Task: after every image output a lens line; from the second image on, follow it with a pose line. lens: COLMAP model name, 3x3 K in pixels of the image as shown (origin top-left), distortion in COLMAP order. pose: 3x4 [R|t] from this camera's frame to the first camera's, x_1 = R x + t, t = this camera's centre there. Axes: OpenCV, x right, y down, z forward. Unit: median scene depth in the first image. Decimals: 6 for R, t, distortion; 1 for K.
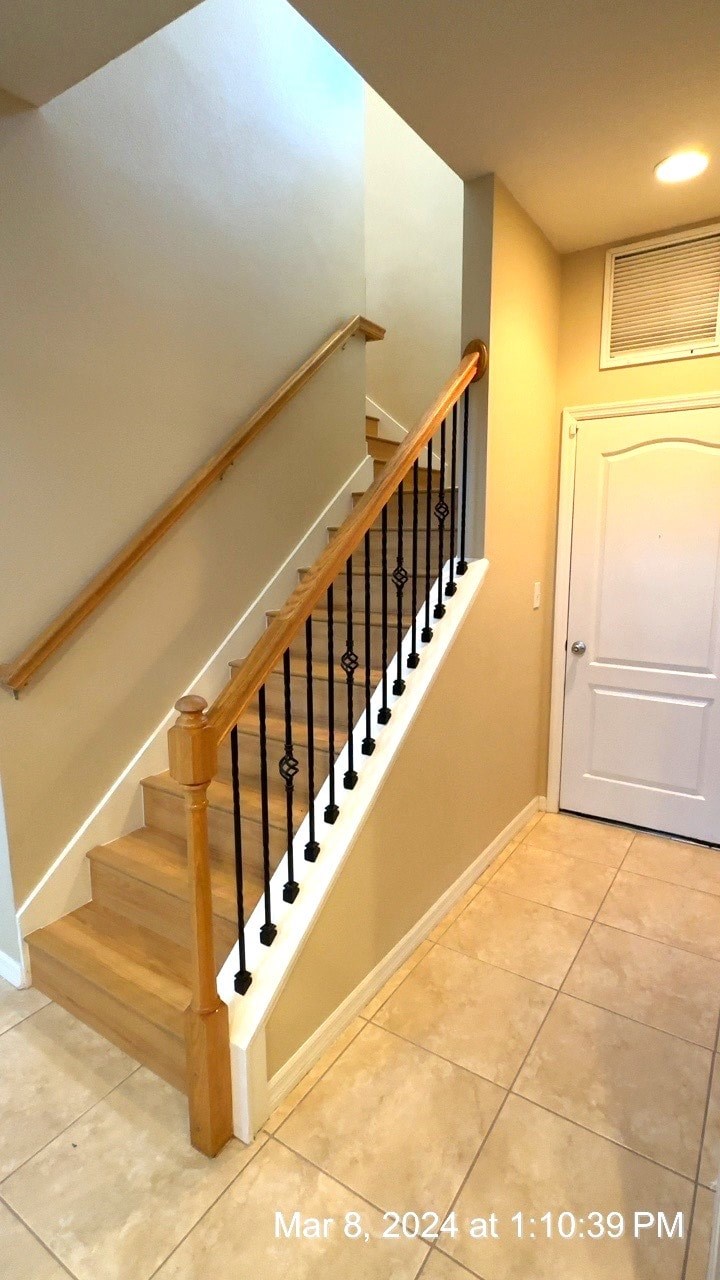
lens RADIAL K [[636.1, 0, 360.0], [0, 636.1, 640.0], [0, 0, 1]] dist [-0.001719, -0.000101]
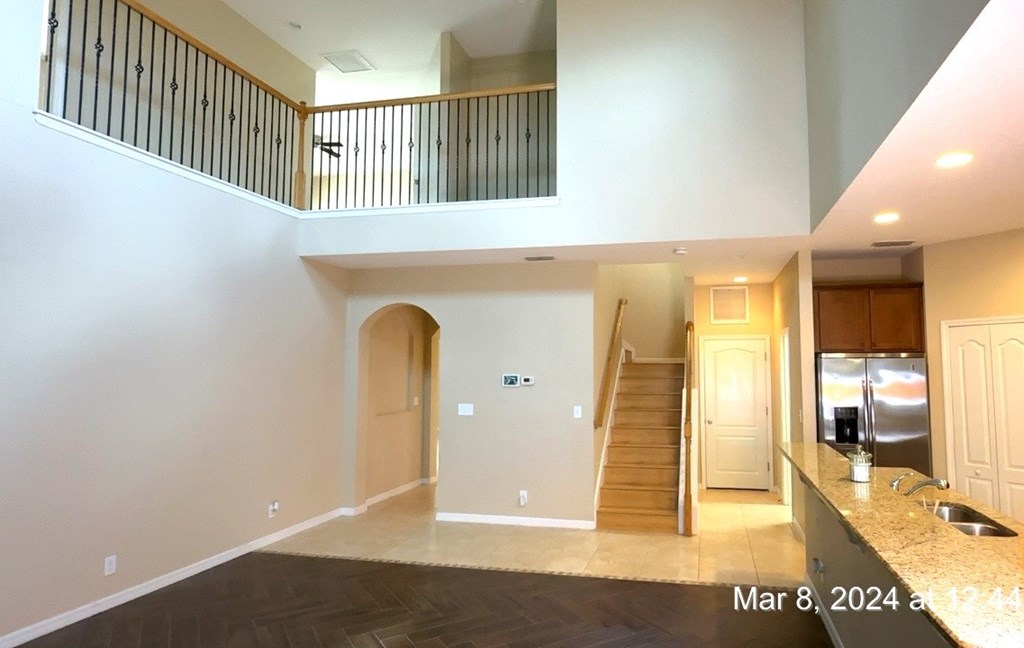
lens RADIAL K [[608.6, 0, 578.0], [0, 608.6, 322.6], [0, 0, 1]] dist [0.000363, 0.000440]
pose [[0.928759, 0.035283, 0.369000, -1.250476], [0.057233, 0.969874, -0.236790, 0.202195], [-0.366238, 0.241040, 0.898760, -1.328855]]
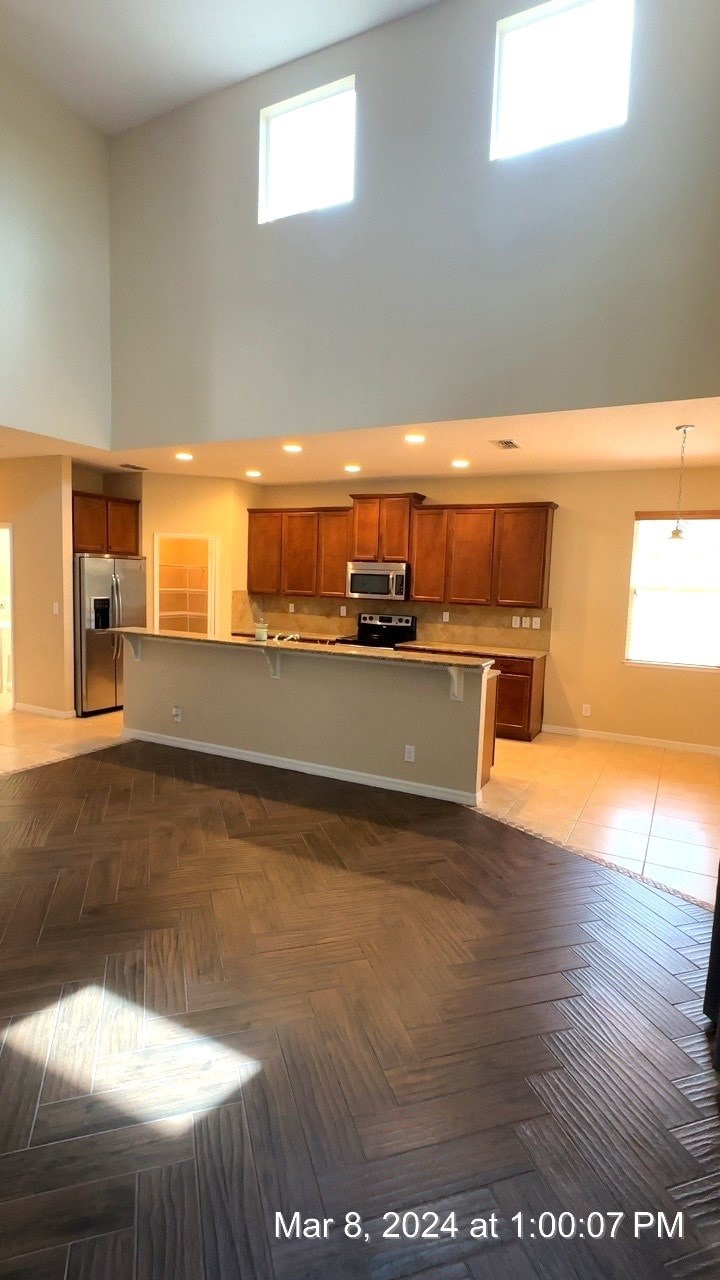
lens RADIAL K [[636.1, 0, 360.0], [0, 636.1, 640.0], [0, 0, 1]] dist [-0.001719, -0.000101]
pose [[-0.106889, -0.092970, 0.989915, -2.236053], [0.140016, 0.984290, 0.107561, 0.086998], [-0.984363, 0.150101, -0.092192, -0.581915]]
